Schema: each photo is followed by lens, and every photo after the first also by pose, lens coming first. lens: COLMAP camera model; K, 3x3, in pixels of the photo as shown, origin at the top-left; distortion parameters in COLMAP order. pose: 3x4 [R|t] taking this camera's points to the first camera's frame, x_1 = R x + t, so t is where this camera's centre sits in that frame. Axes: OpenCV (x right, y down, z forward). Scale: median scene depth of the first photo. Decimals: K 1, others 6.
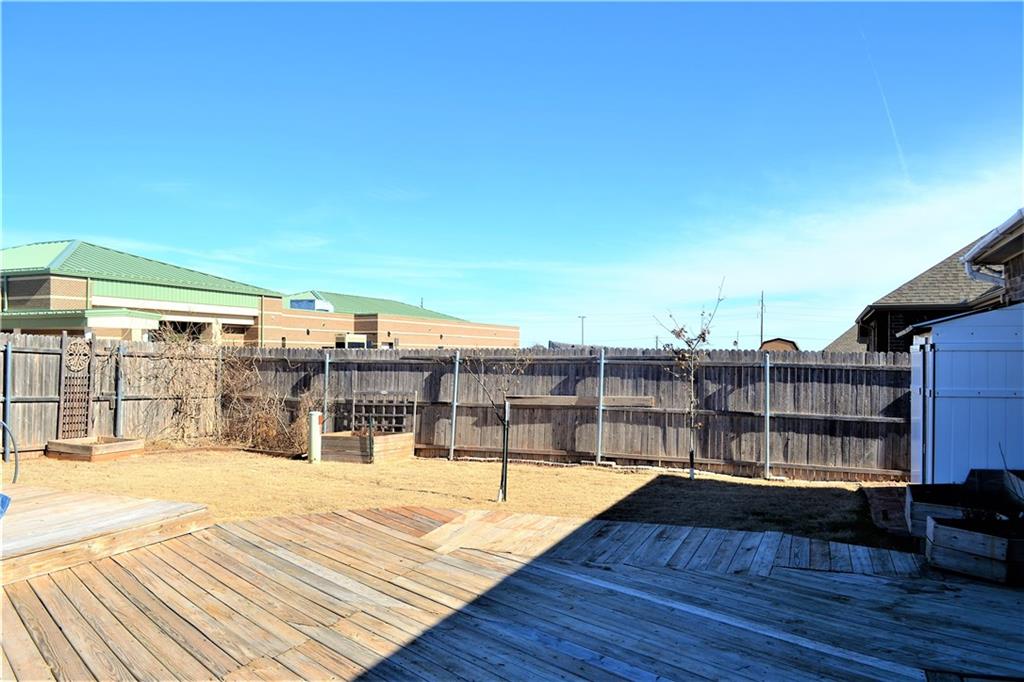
lens RADIAL K [[812.5, 0, 509.4], [0, 812.5, 356.9], [0, 0, 1]] dist [-0.094001, 0.012553]
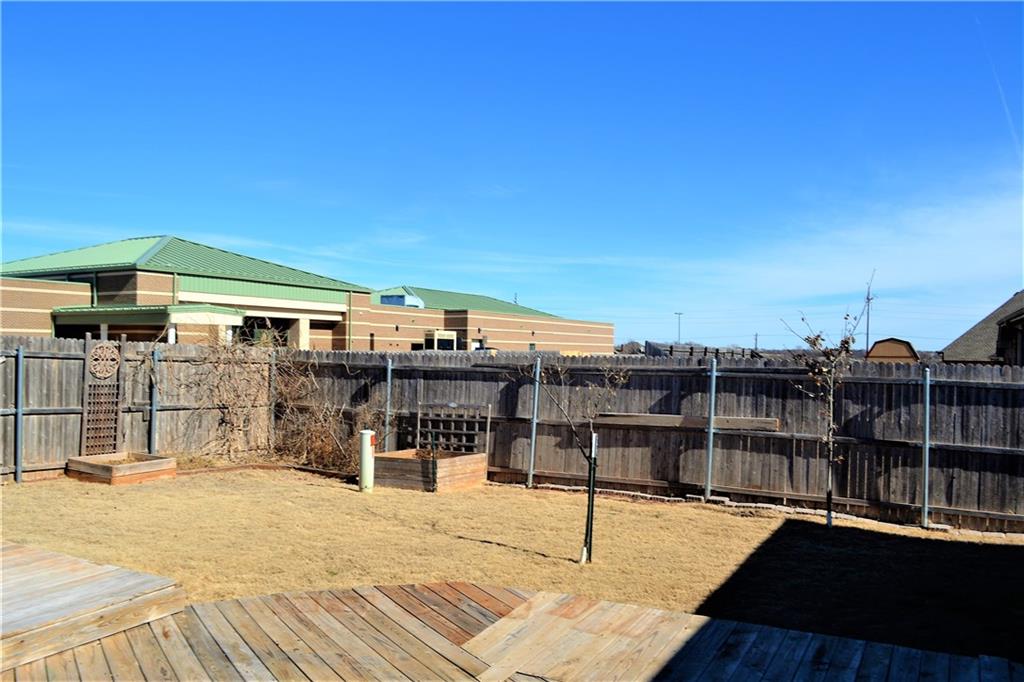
lens RADIAL K [[812.5, 0, 509.4], [0, 812.5, 356.9], [0, 0, 1]] dist [-0.094001, 0.012553]
pose [[0.993302, 0.009243, -0.115178, 0.003514], [-0.008611, 0.999945, 0.005981, -0.014215], [0.115227, -0.004950, 0.993327, 0.164455]]
